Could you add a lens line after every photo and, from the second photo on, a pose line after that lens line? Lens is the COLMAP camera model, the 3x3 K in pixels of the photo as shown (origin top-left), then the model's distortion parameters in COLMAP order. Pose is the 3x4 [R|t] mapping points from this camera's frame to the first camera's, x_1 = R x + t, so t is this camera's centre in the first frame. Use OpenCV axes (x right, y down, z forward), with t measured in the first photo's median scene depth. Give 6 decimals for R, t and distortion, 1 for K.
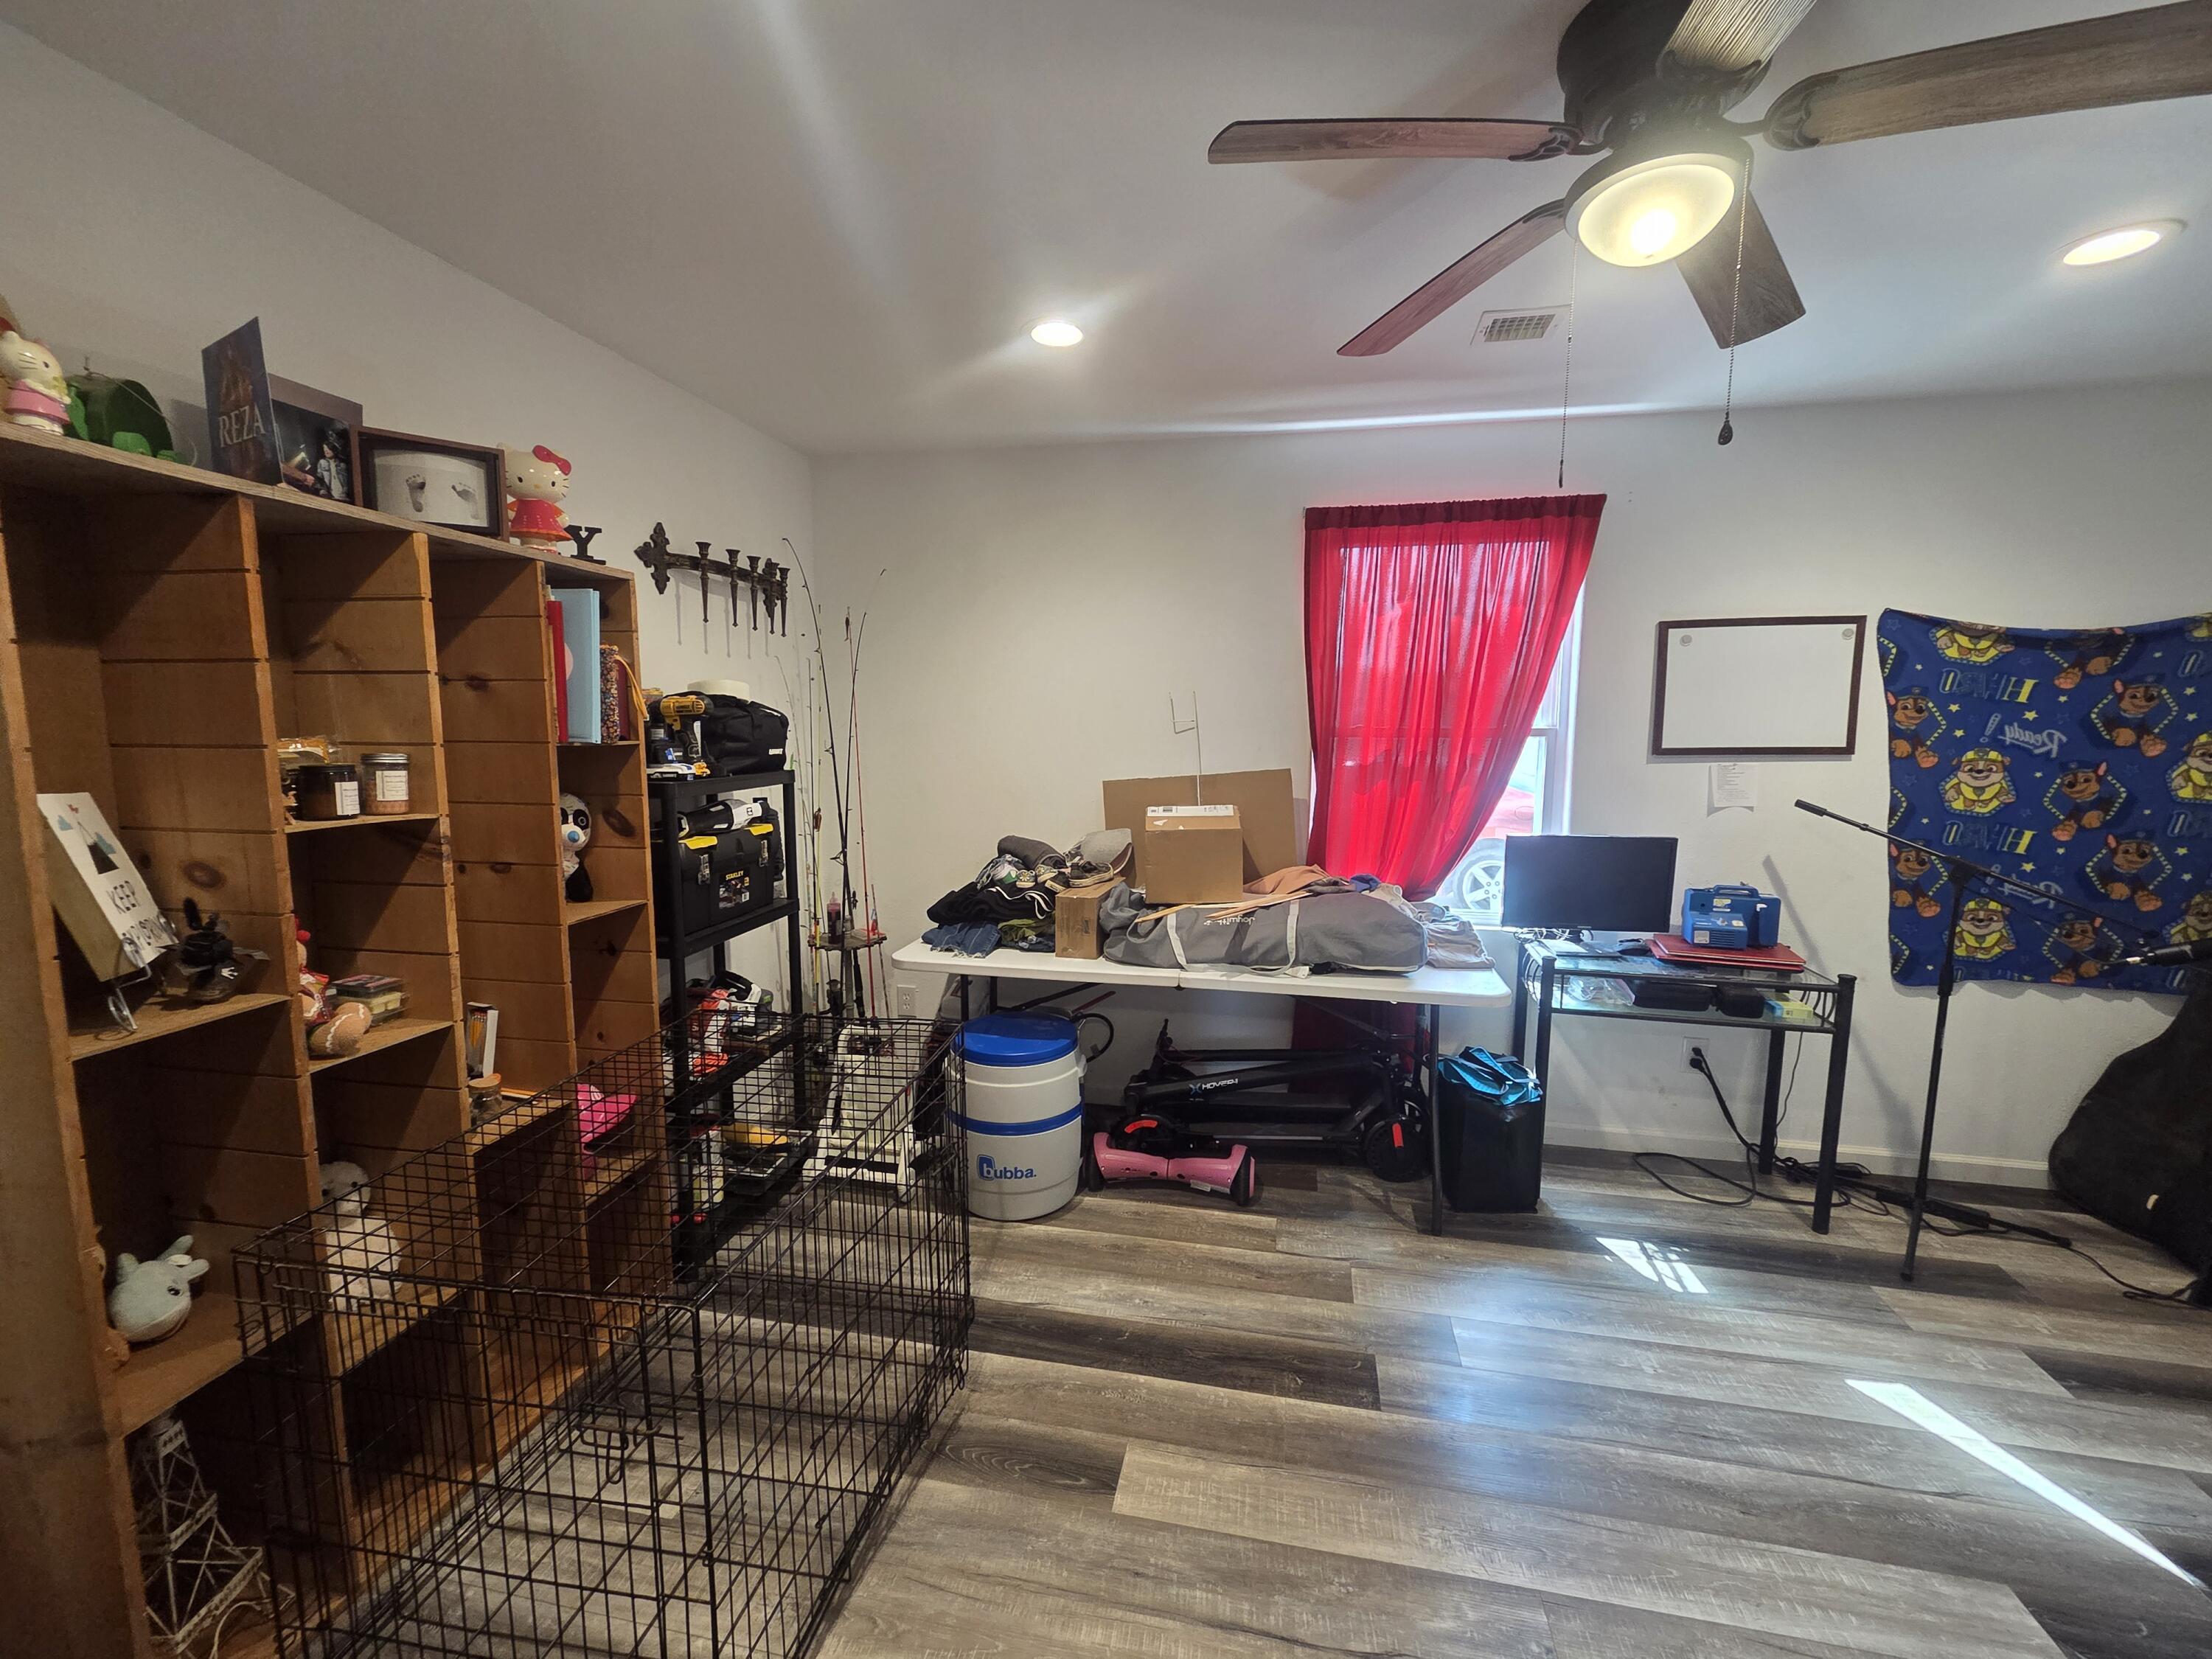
lens RADIAL K [[914.0, 0, 1108.4], [0, 914.0, 824.1], [0, 0, 1]] dist [0.001725, 0.000142]
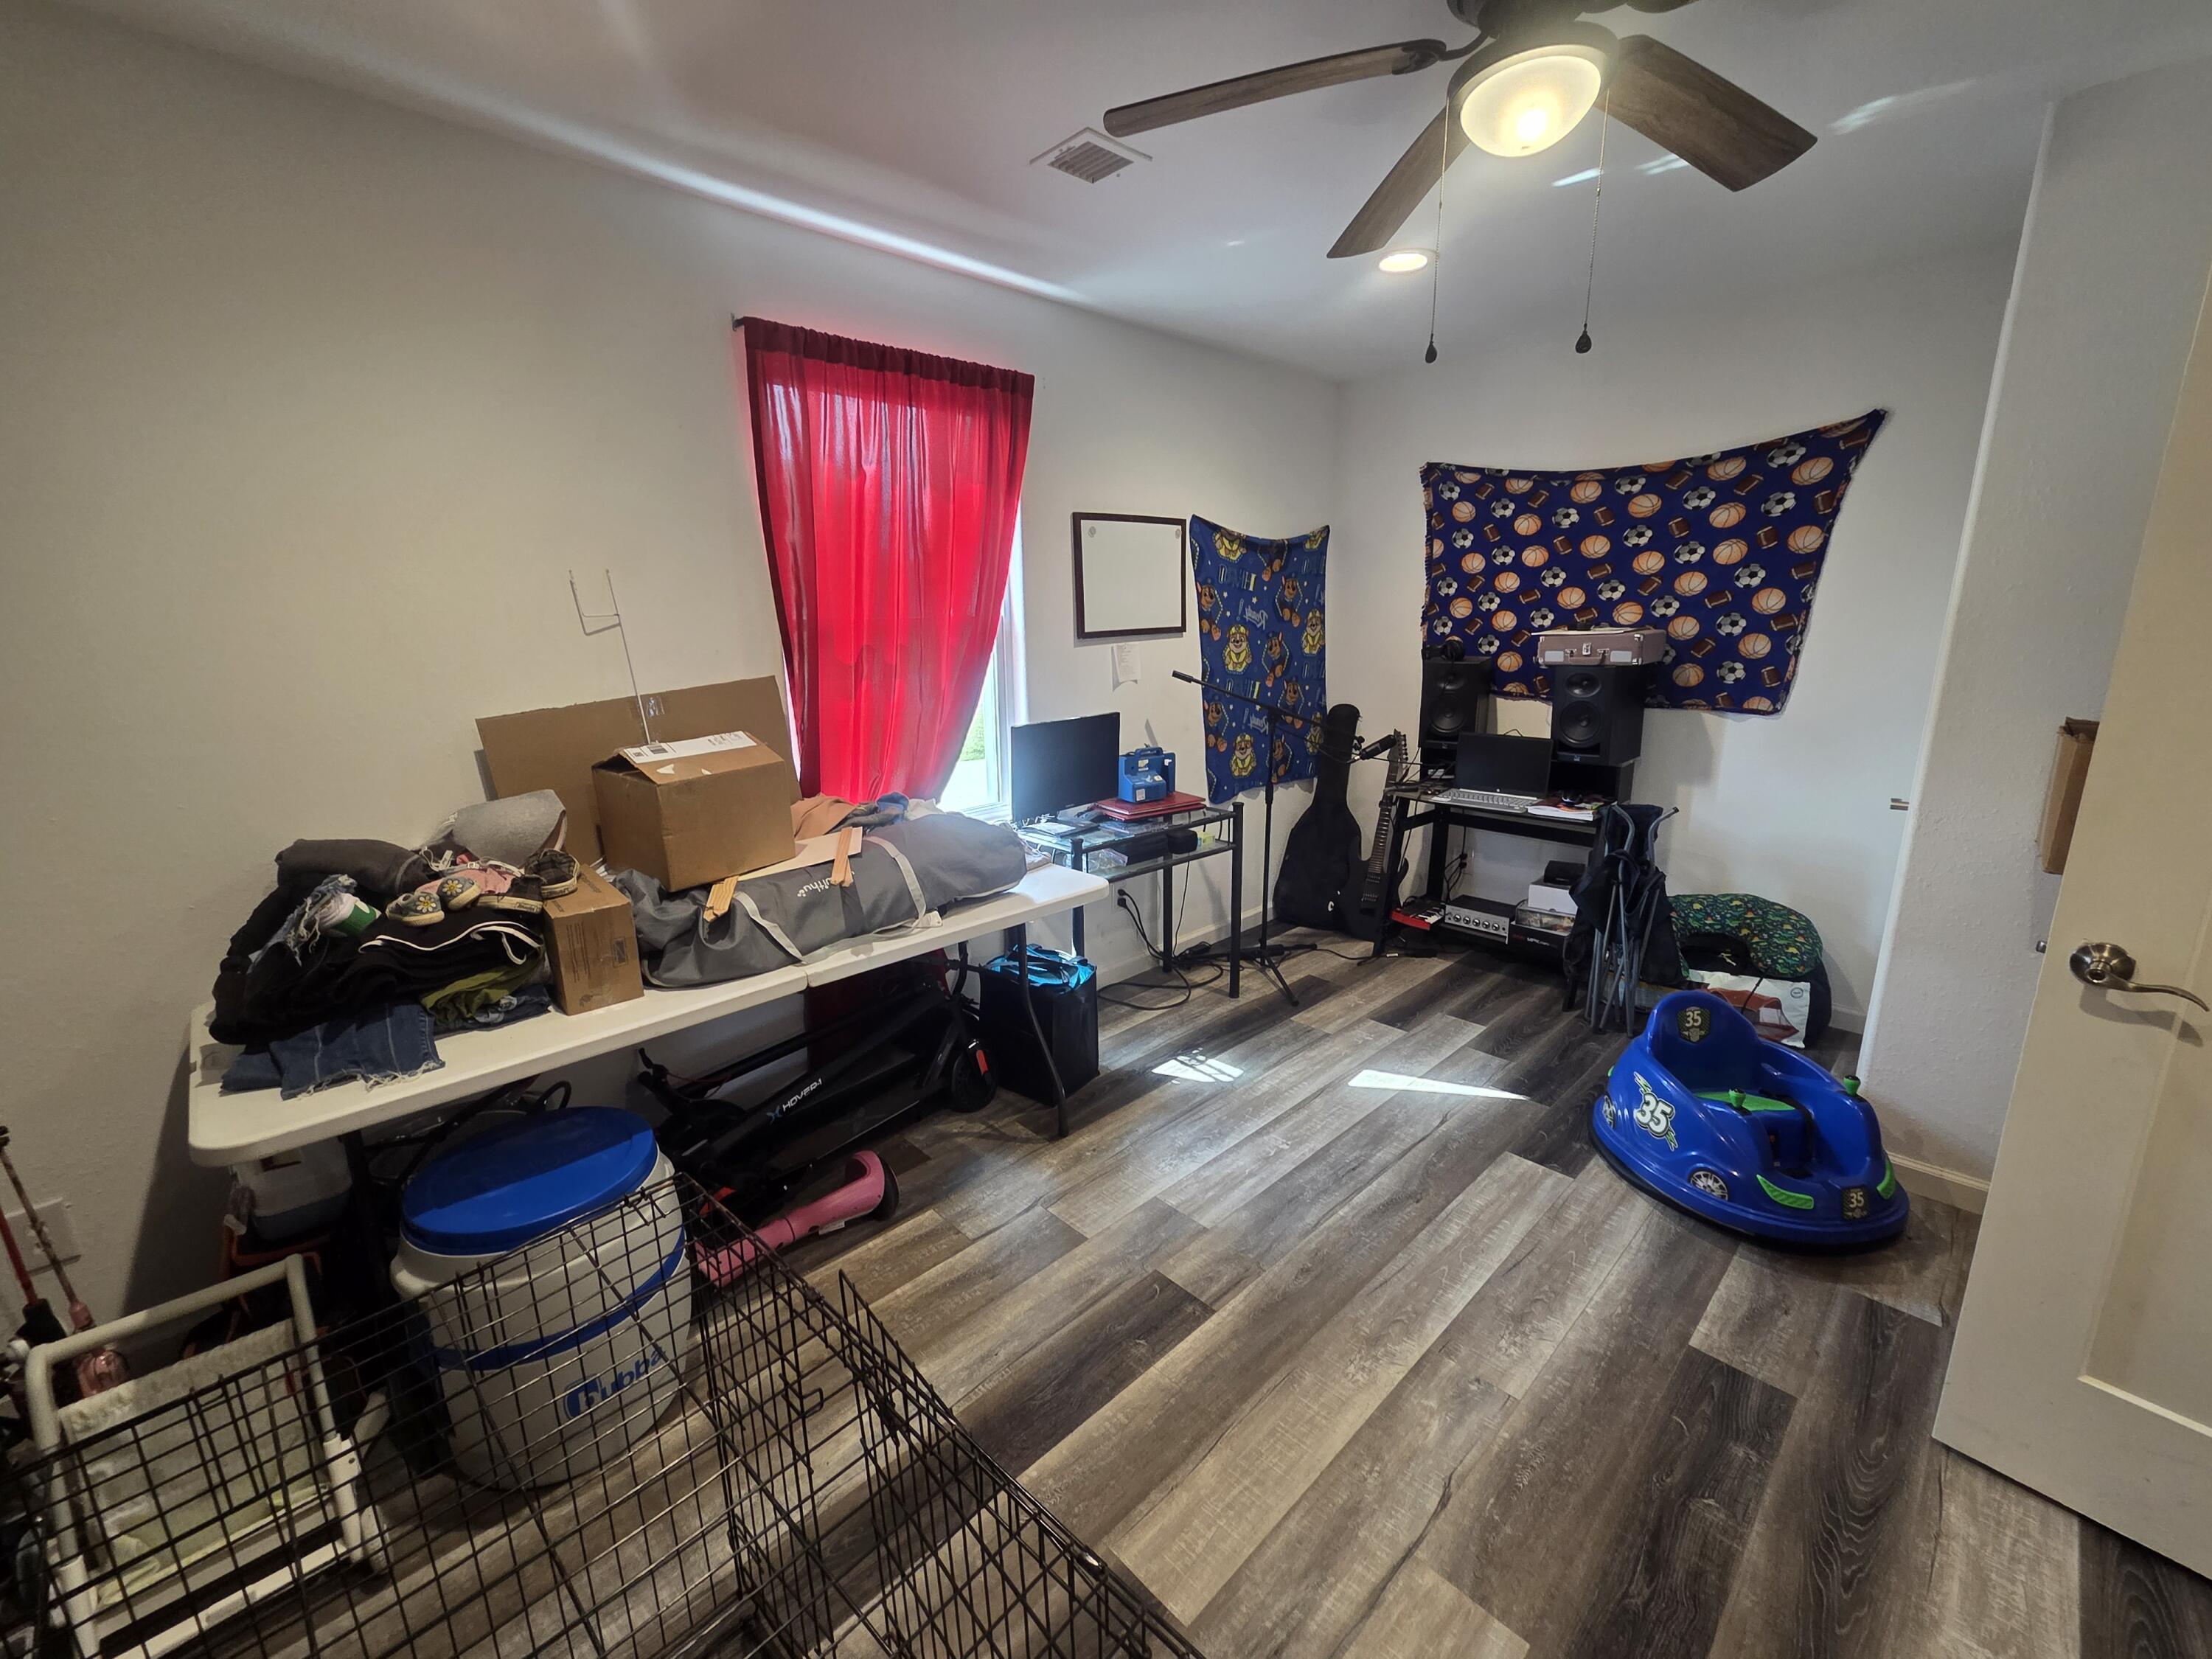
lens RADIAL K [[914.0, 0, 1108.4], [0, 914.0, 824.1], [0, 0, 1]] dist [0.001725, 0.000142]
pose [[0.560380, -0.200749, 0.803539, -0.324653], [0.111199, 0.979633, 0.167193, -0.040340], [-0.820737, -0.004339, 0.571289, 0.373327]]
